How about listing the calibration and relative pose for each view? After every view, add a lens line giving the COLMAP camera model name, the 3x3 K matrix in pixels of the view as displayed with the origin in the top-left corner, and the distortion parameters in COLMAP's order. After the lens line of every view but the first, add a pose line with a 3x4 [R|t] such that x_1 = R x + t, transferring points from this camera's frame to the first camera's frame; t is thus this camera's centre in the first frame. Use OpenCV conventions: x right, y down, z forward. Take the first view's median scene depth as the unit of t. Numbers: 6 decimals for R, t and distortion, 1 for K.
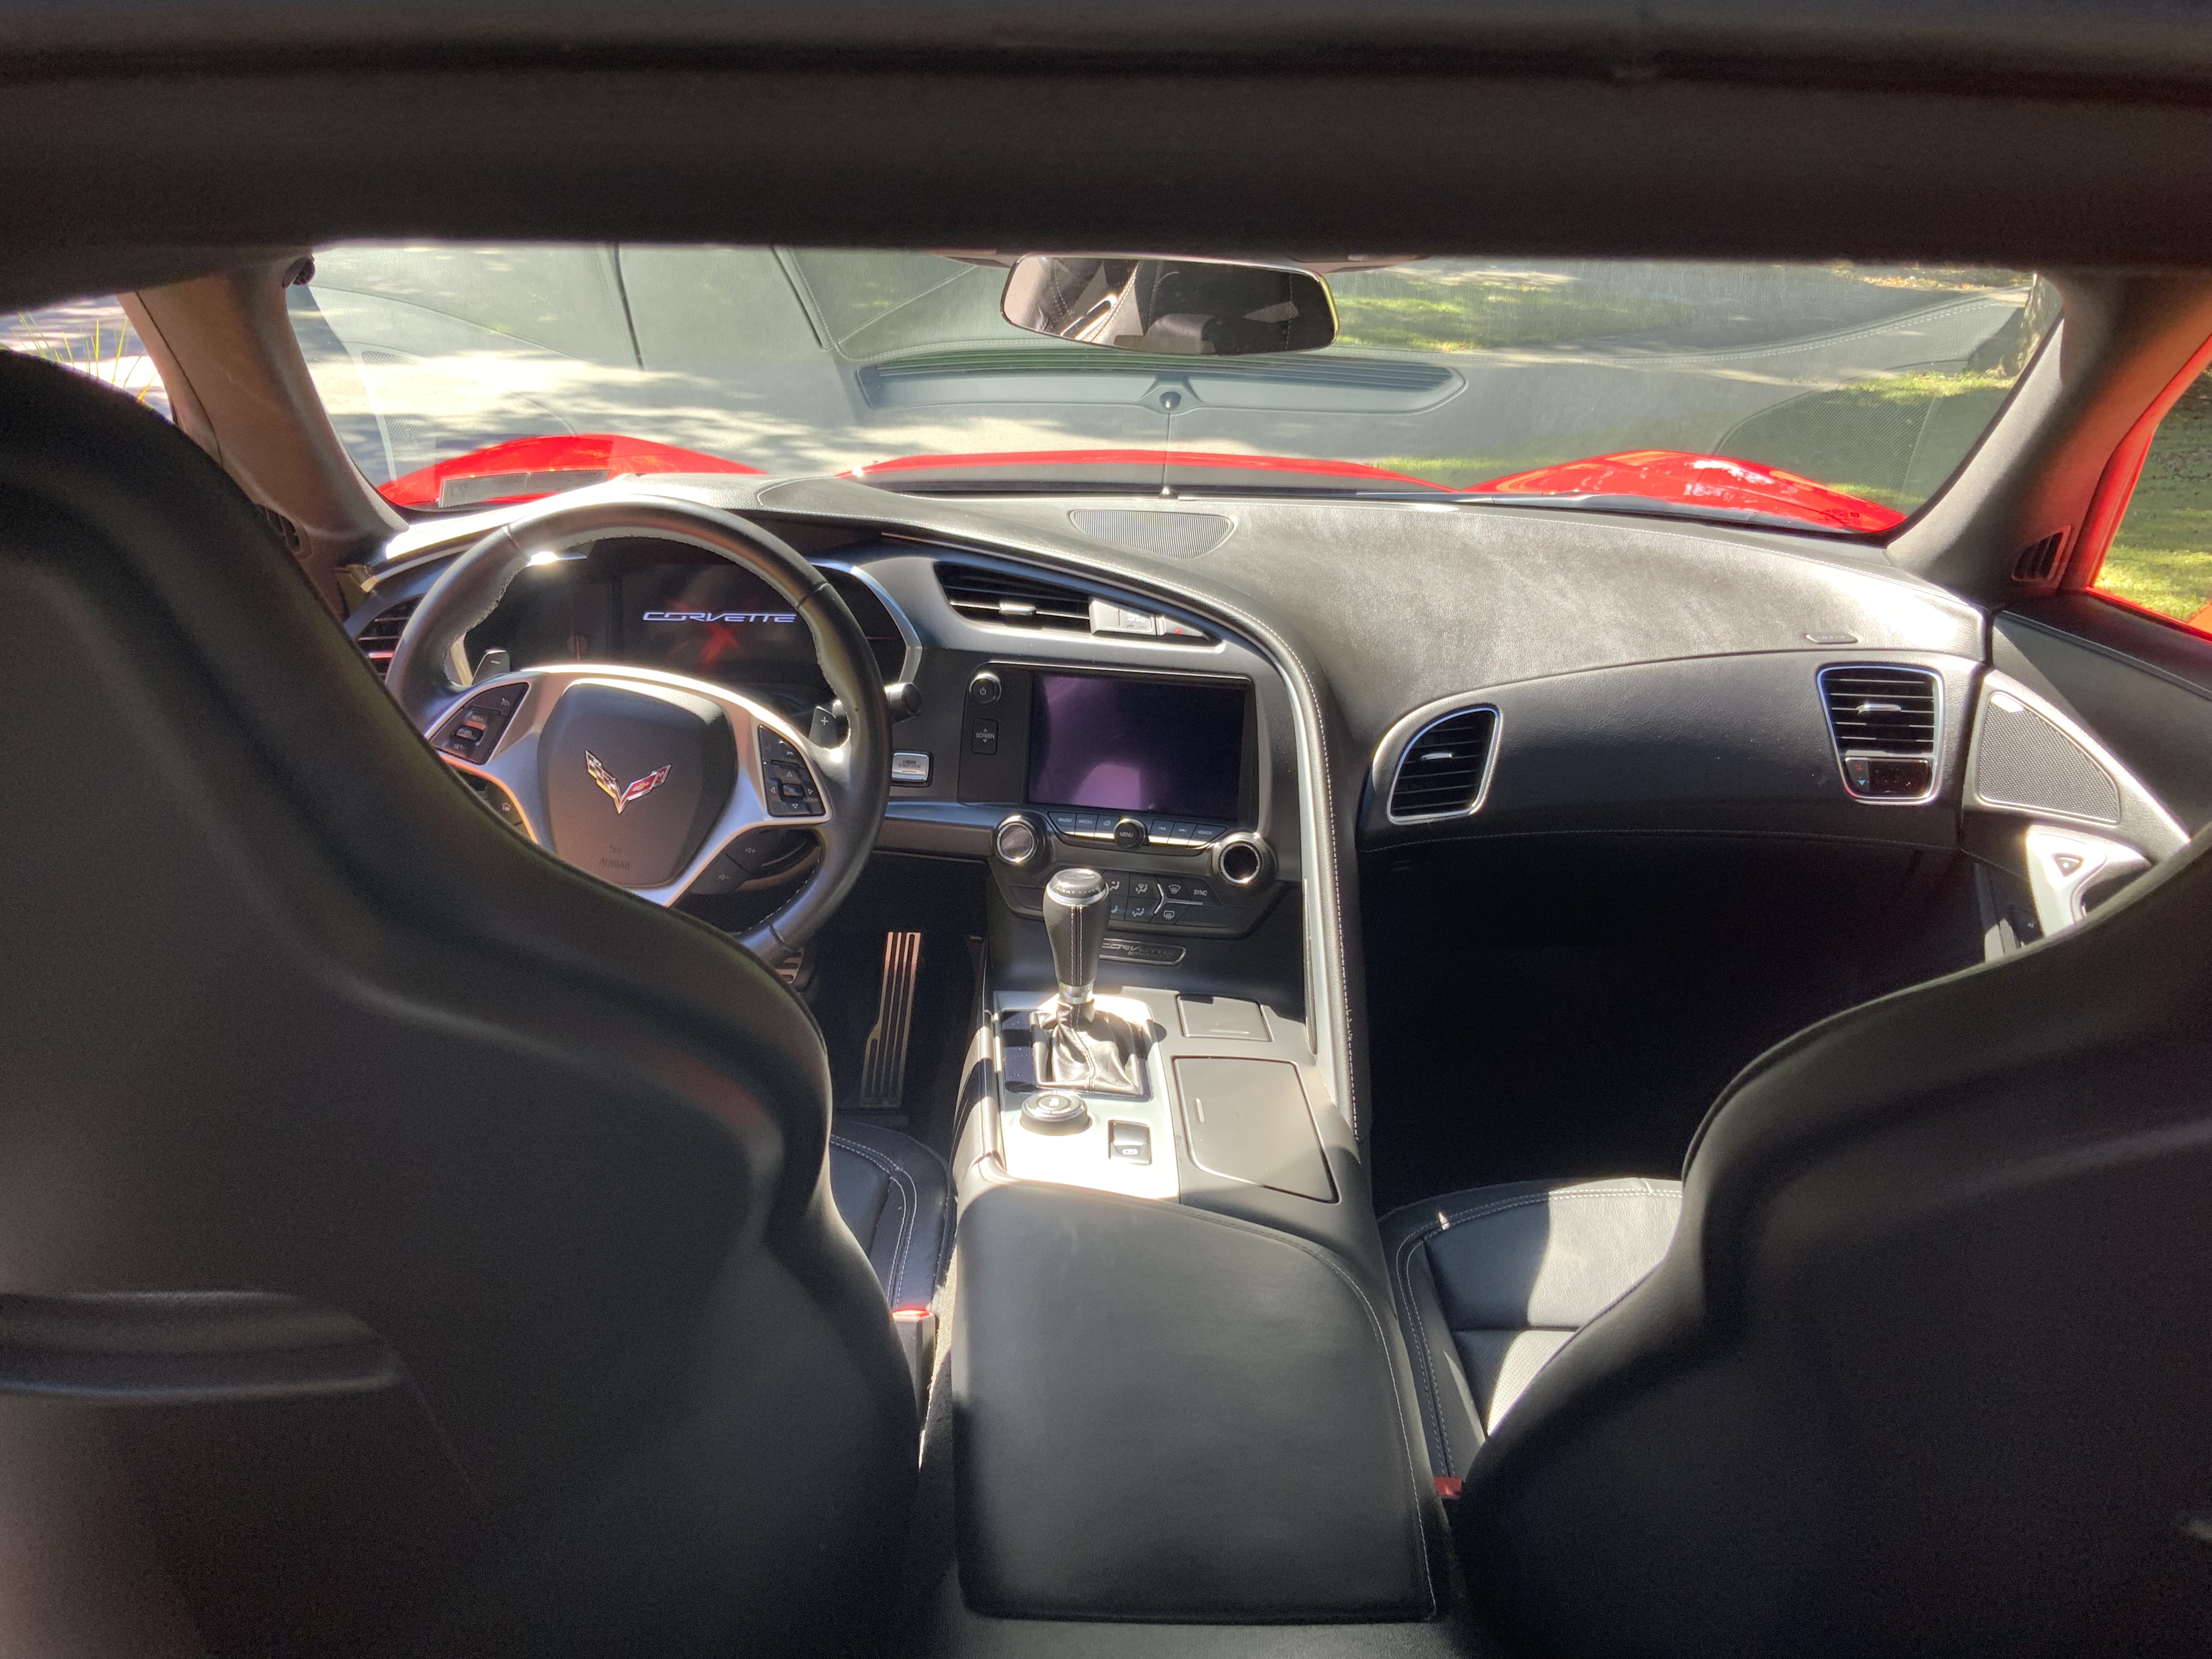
lens RADIAL K [[1896.1, 0, 1106.0], [0, 1896.1, 829.5], [0, 0, 1]] dist [-0.011672, -0.006363]
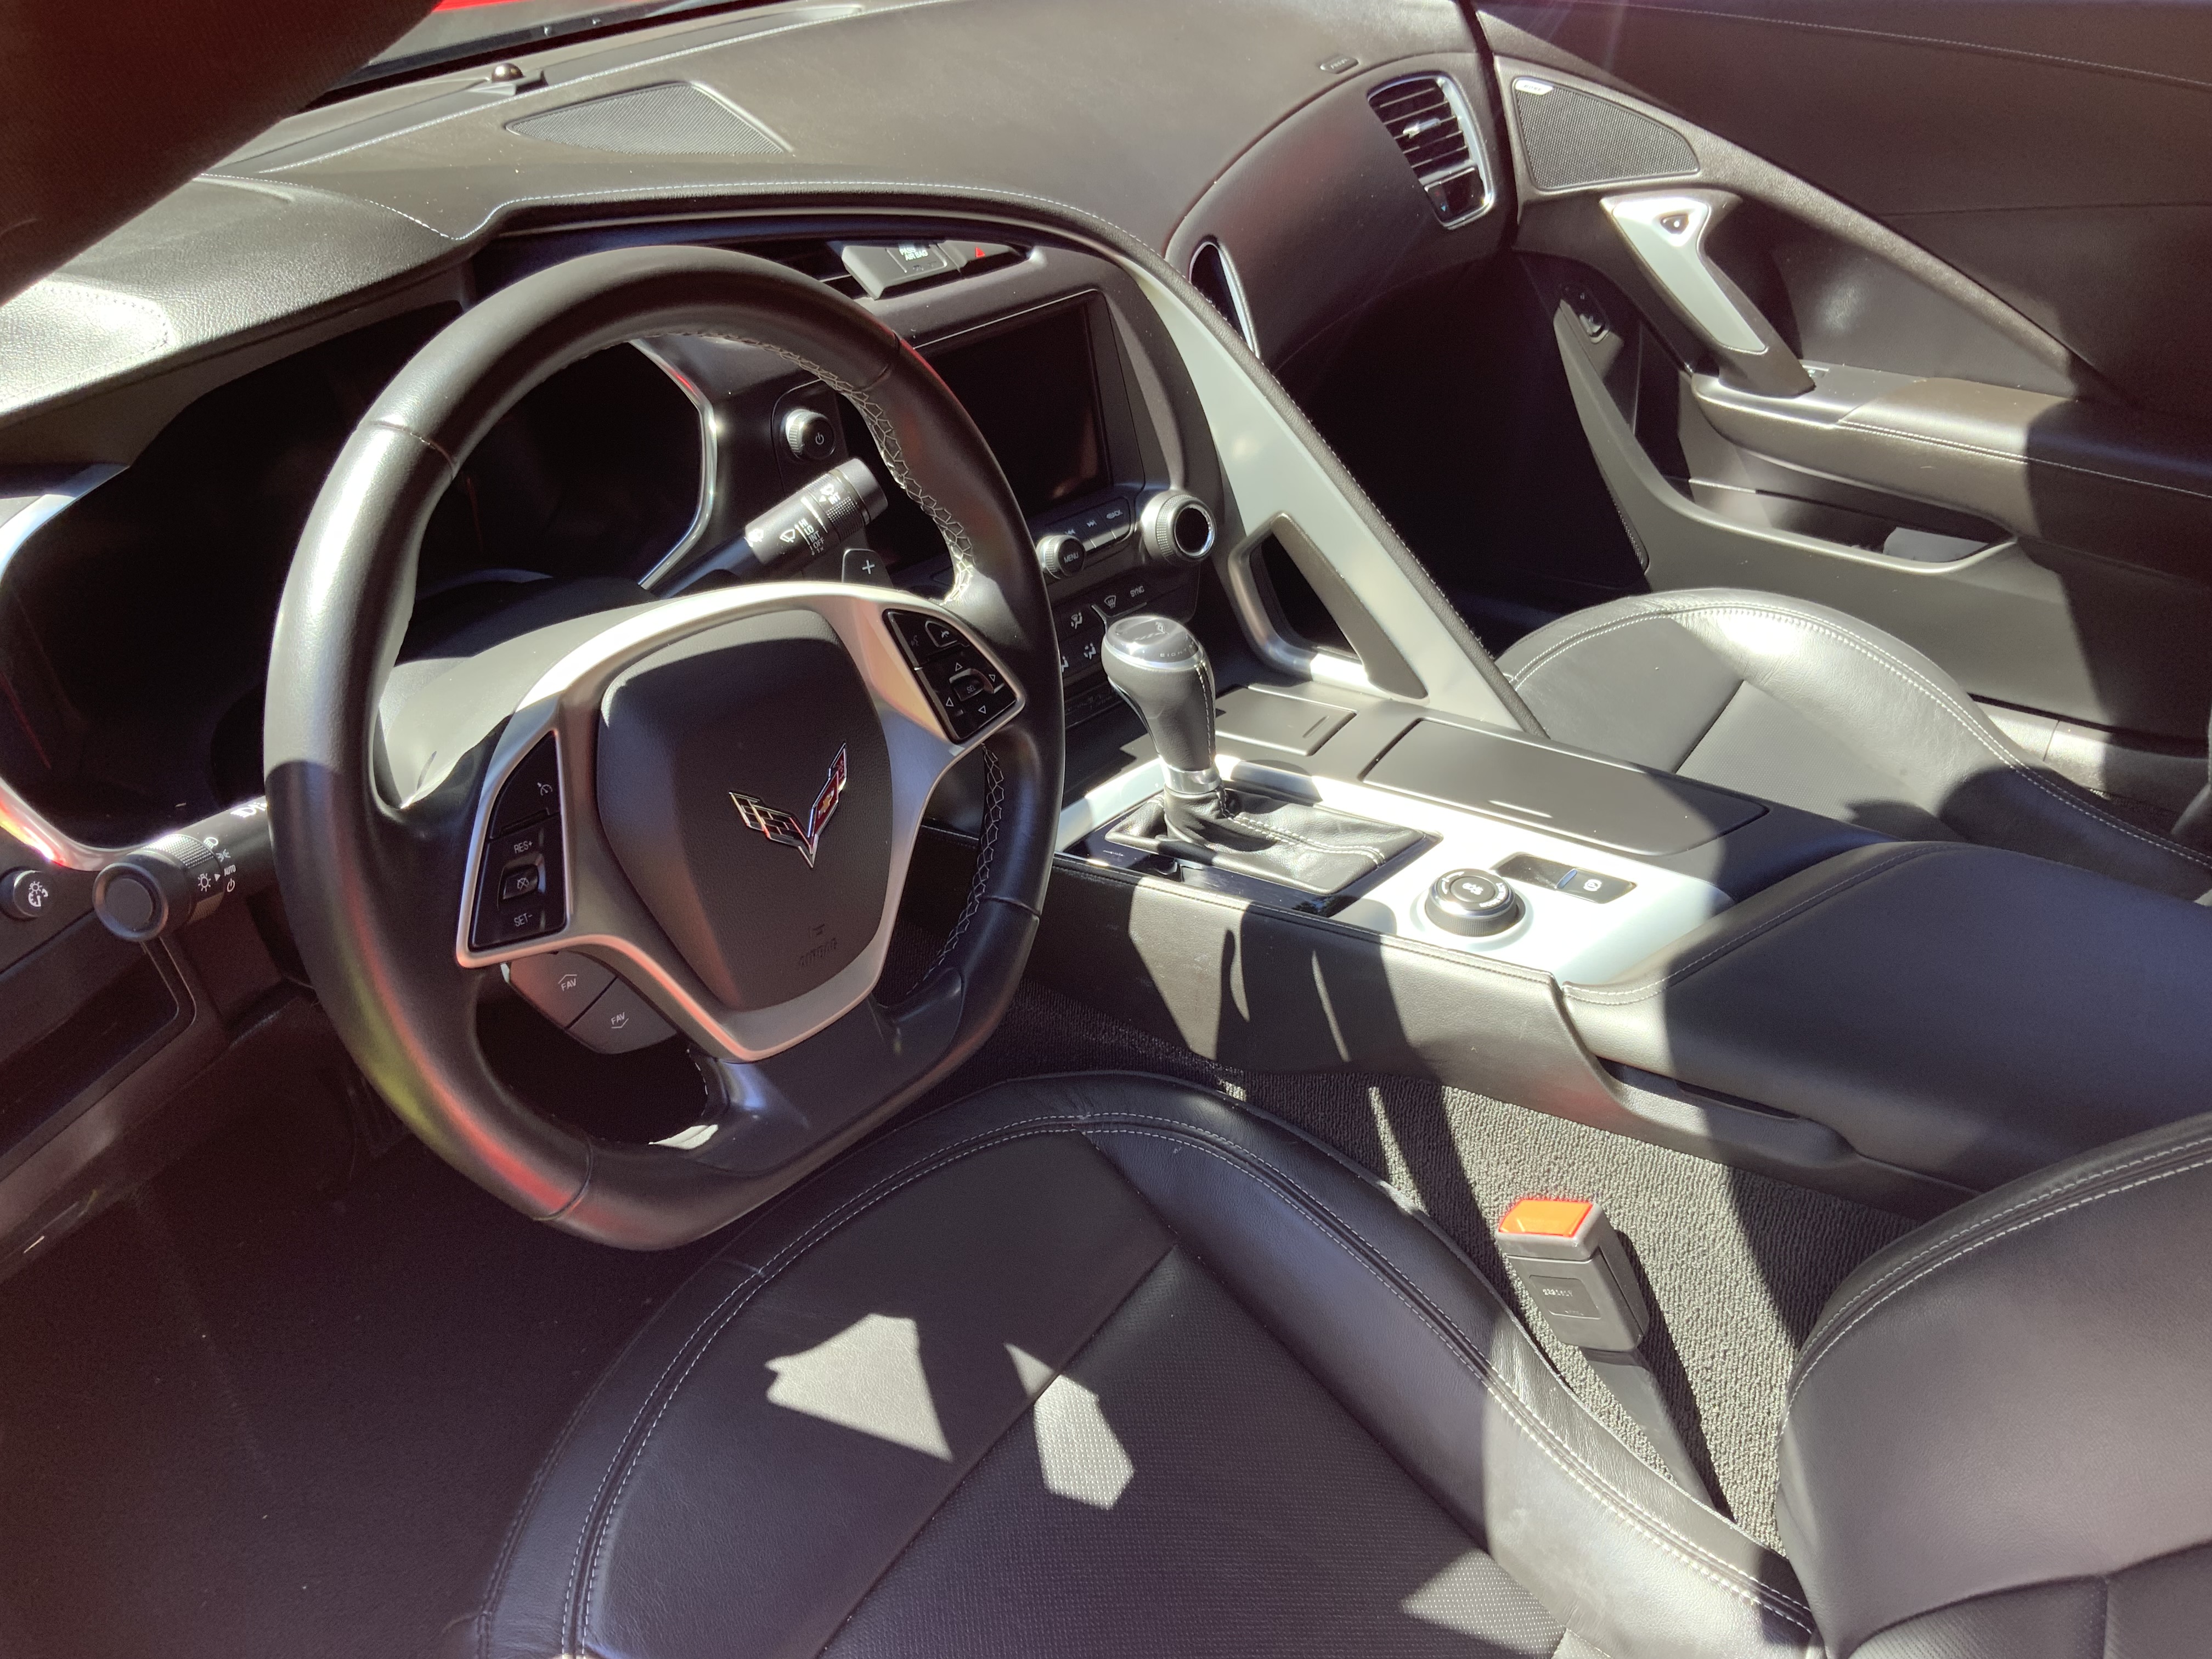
lens RADIAL K [[1896.1, 0, 1106.0], [0, 1896.1, 829.5], [0, 0, 1]] dist [-0.011672, -0.006363]
pose [[0.531072, -0.492675, 0.689372, -0.510970], [0.291696, 0.870158, 0.397164, -0.182611], [-0.795535, -0.009835, 0.605828, 0.553079]]
